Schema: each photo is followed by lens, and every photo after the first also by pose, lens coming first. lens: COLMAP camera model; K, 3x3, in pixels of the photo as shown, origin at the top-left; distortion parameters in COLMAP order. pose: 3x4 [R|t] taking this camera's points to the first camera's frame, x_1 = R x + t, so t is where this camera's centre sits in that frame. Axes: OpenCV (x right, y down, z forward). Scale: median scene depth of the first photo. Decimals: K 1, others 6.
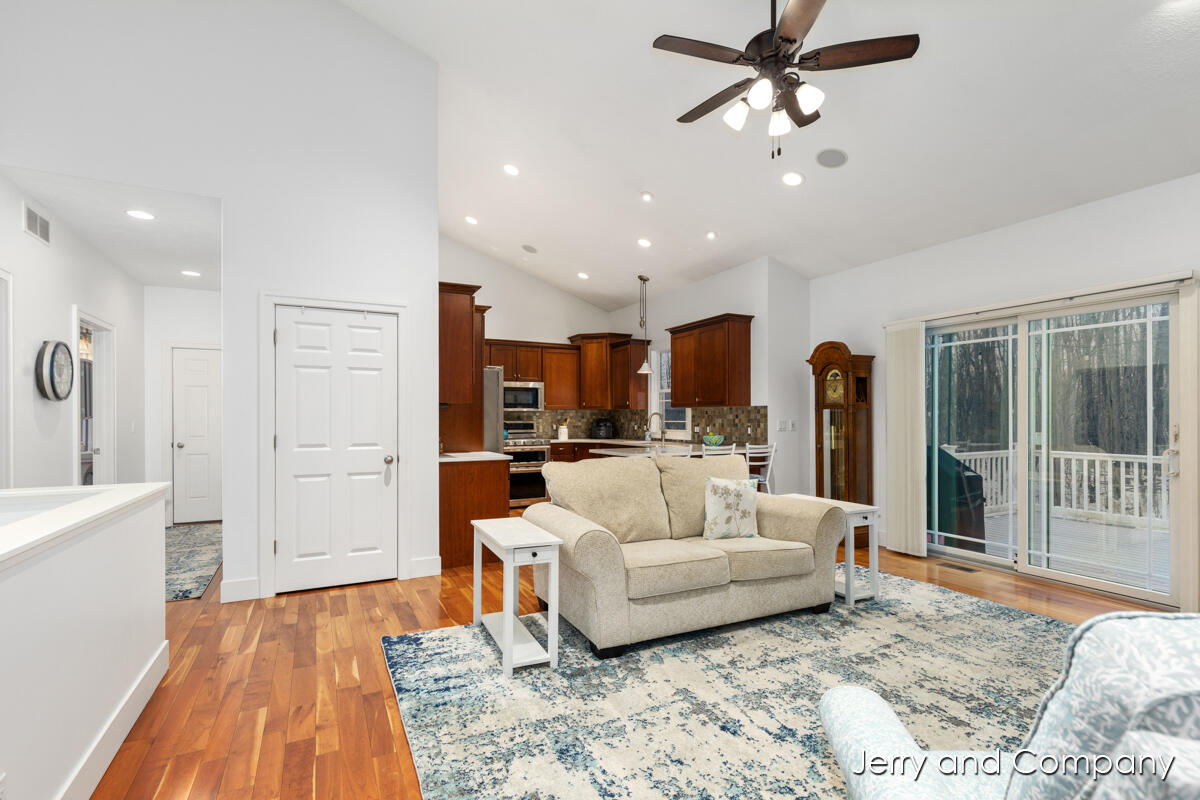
lens RADIAL K [[548.6, 0, 598.2], [0, 548.6, 418.2], [0, 0, 1]] dist [0.004594, 0.000024]
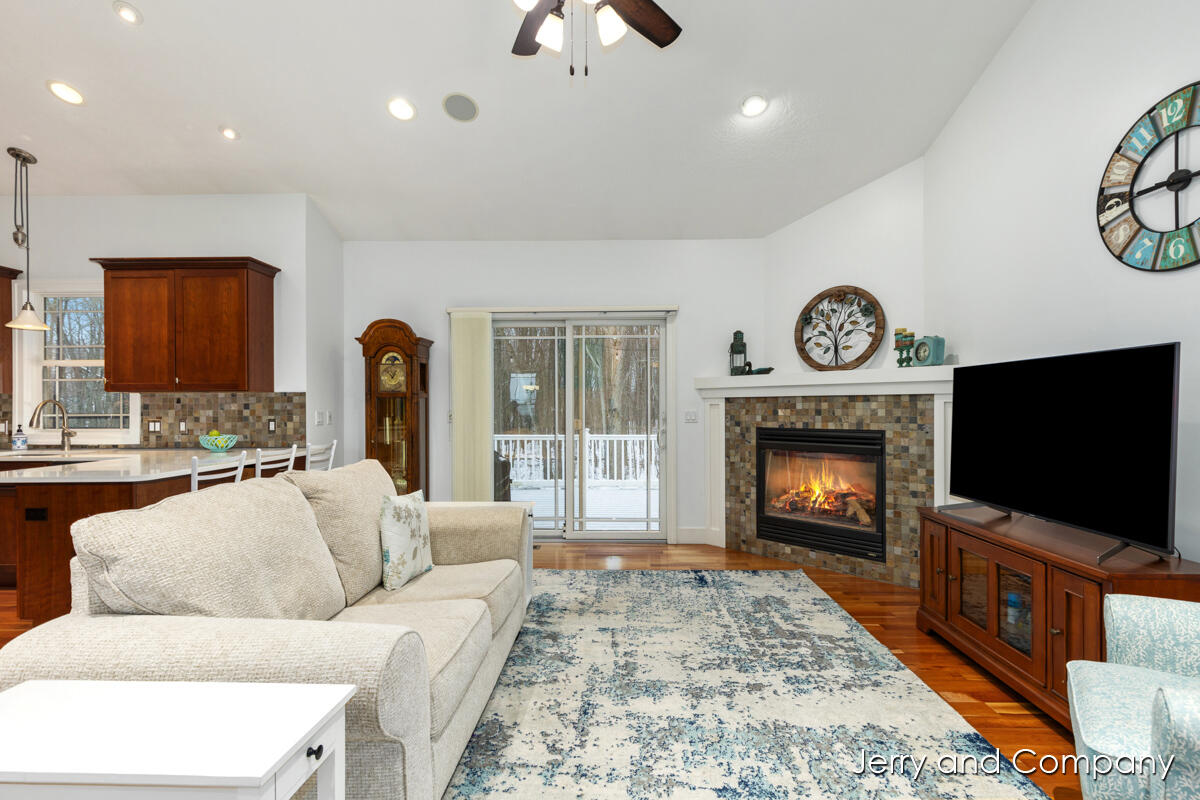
lens RADIAL K [[548.6, 0, 601.3], [0, 548.6, 406.0], [0, 0, 1]] dist [0.004594, 0.000024]
pose [[0.468247, 0.001388, 0.883597, -0.175833], [0.004479, 0.999982, -0.003945, 0.001144], [-0.883586, 0.005805, 0.468232, 0.299752]]
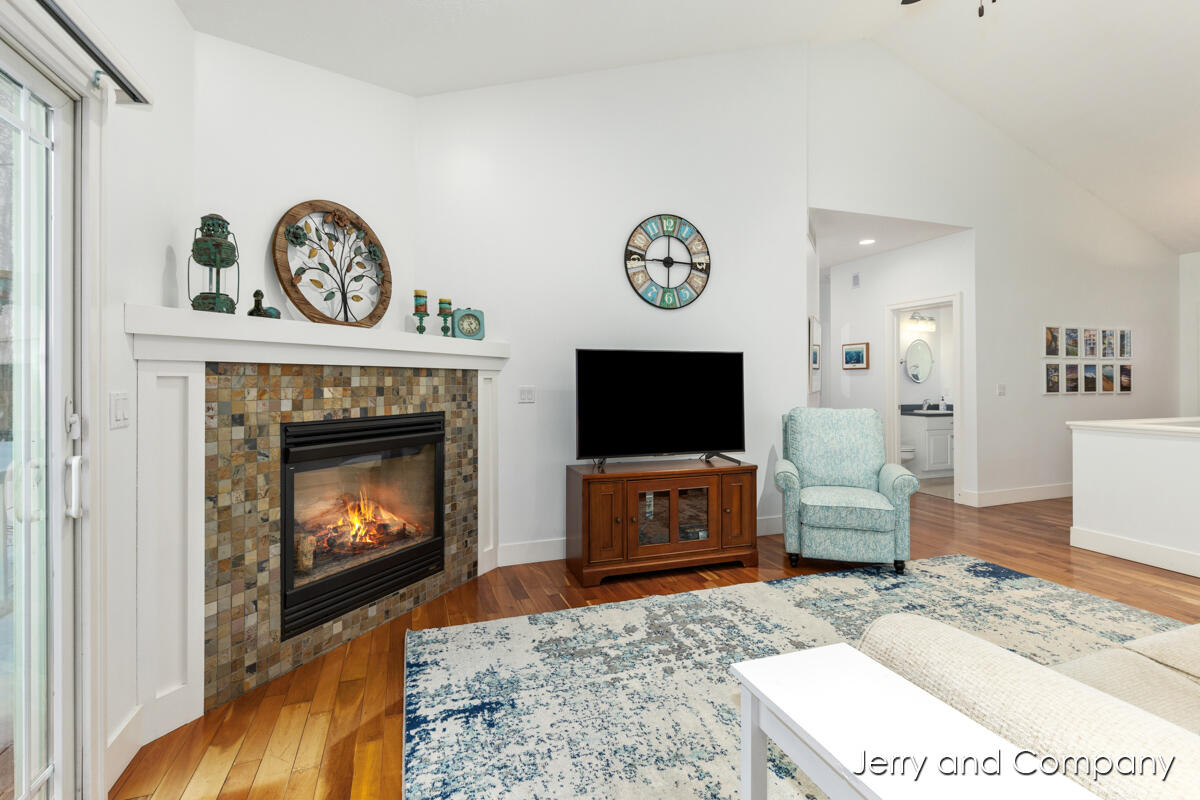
lens RADIAL K [[548.6, 0, 610.0], [0, 548.6, 381.2], [0, 0, 1]] dist [0.004594, 0.000024]
pose [[-0.993145, 0.006197, 0.116723, 0.358261], [0.006263, 0.999980, 0.000194, 0.000001], [-0.116719, 0.000923, -0.993165, 0.862650]]
